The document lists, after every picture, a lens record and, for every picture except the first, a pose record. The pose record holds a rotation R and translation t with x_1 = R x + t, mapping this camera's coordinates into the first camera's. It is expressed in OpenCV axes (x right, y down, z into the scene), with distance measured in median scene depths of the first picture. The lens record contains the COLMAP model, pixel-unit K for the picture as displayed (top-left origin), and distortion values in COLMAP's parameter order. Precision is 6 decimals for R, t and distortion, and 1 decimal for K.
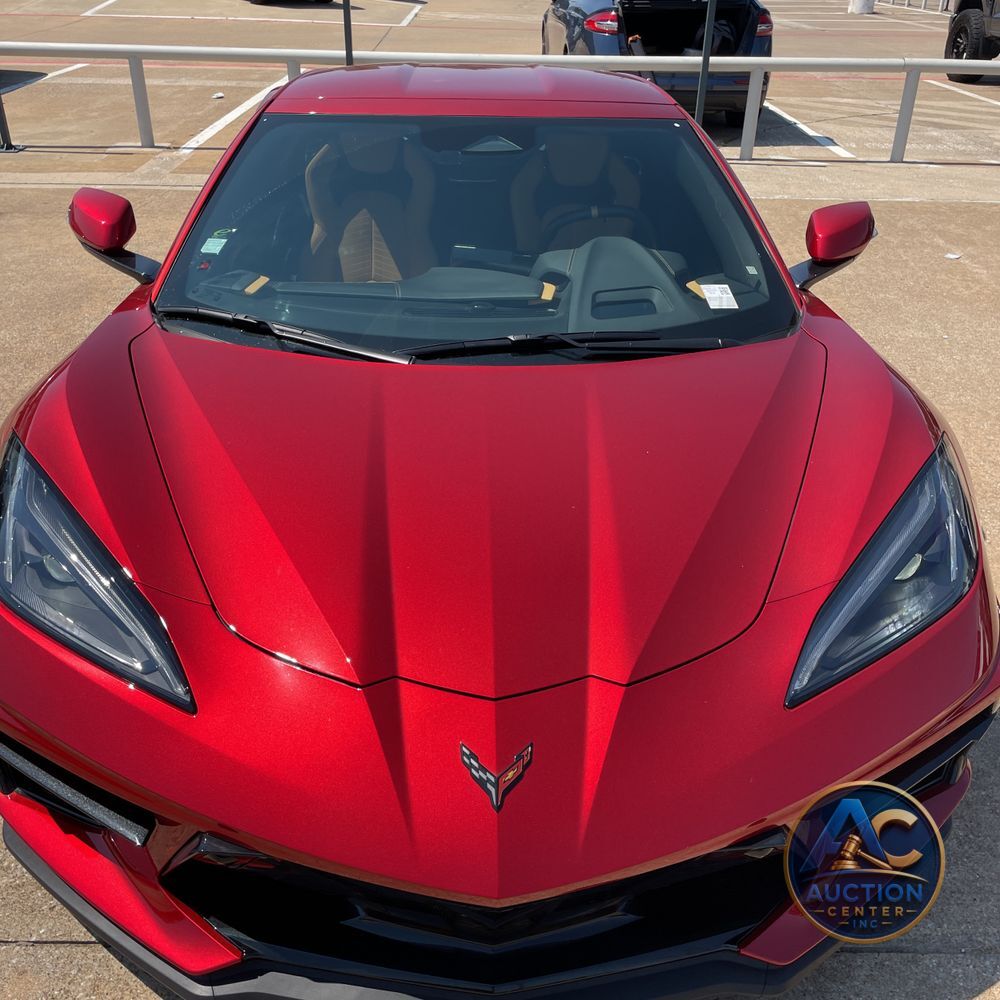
lens RADIAL K [[1021.4, 0, 498.4], [0, 1021.4, 497.9], [0, 0, 1]] dist [0.015771, 0.000000]
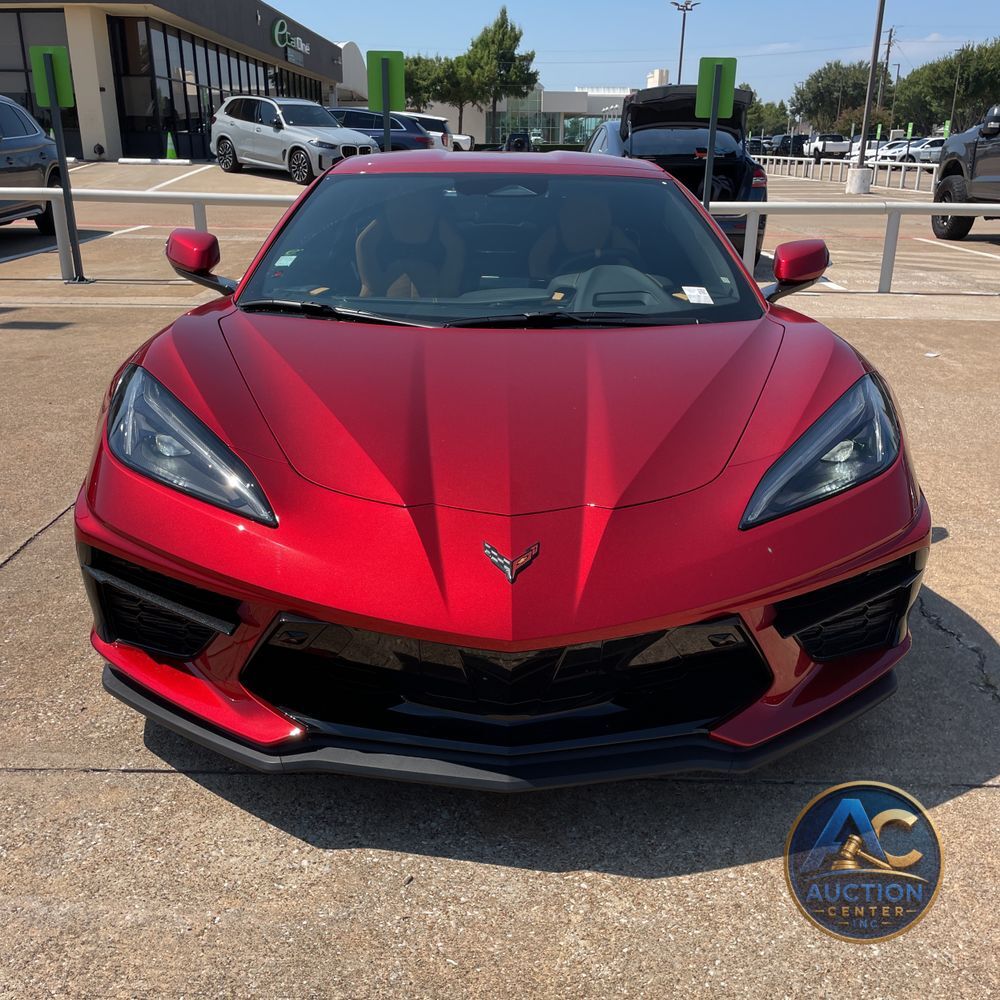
lens RADIAL K [[1021.4, 0, 509.5], [0, 1021.4, 496.4], [0, 0, 1]] dist [0.015771, 0.000000]
pose [[0.999911, 0.001112, -0.013297, 0.006869], [-0.003313, 0.986007, -0.166669, 0.216314], [0.012926, 0.166698, 0.985923, -0.147186]]
